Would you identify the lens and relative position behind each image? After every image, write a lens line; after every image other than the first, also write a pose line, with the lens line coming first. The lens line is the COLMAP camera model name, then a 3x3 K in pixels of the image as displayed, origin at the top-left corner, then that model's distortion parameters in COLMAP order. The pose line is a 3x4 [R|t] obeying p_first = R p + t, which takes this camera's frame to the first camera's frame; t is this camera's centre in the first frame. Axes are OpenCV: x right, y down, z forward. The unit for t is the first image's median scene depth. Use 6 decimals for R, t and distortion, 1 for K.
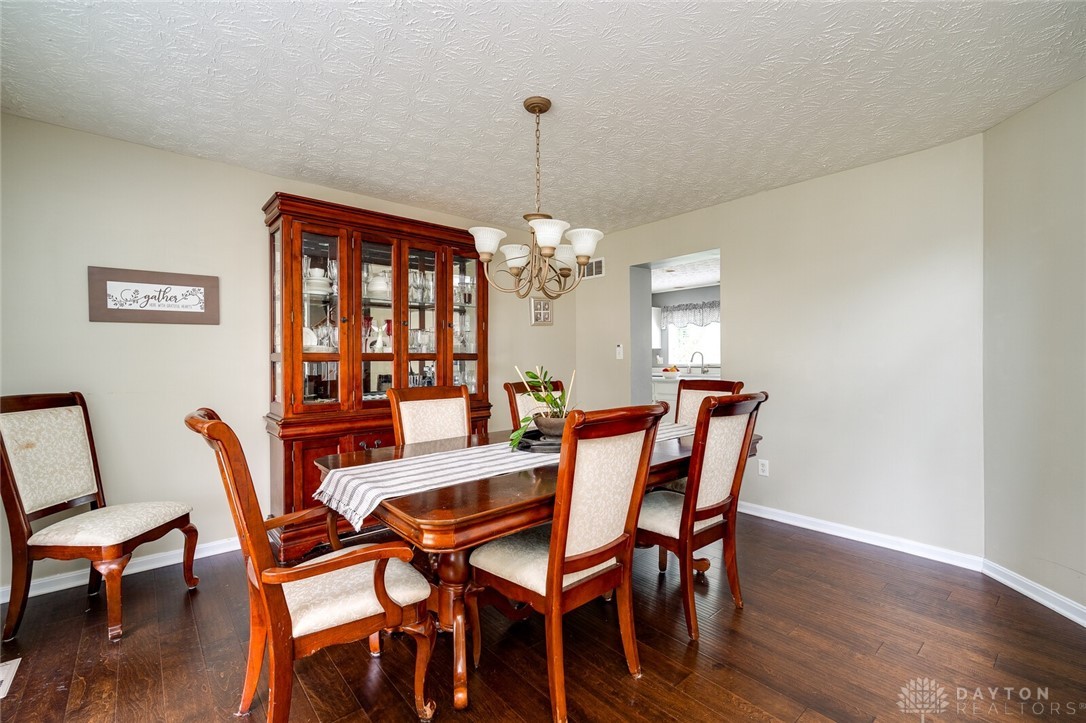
lens RADIAL K [[467.6, 0, 543.7], [0, 467.6, 358.9], [0, 0, 1]] dist [-0.000168, -0.001424]
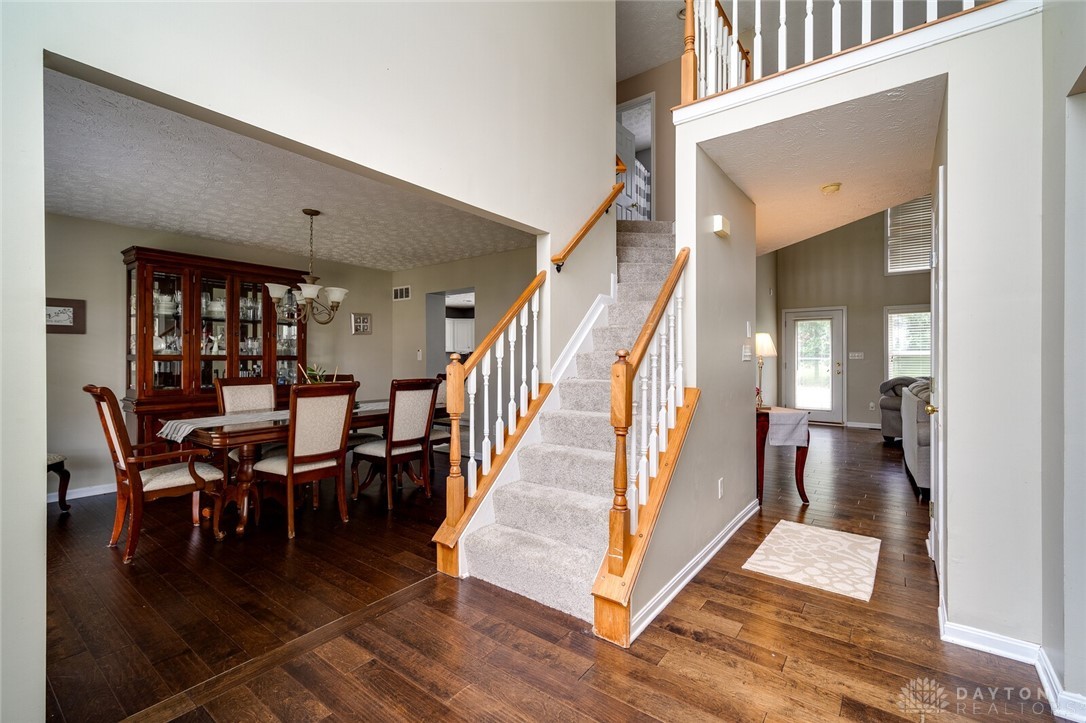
lens RADIAL K [[467.6, 0, 546.8], [0, 467.6, 357.5], [0, 0, 1]] dist [-0.000168, -0.001424]
pose [[0.976641, 0.006822, 0.214768, 0.348690], [-0.005882, 0.999970, -0.005019, -0.004028], [-0.214796, 0.003638, 0.976652, -0.644979]]
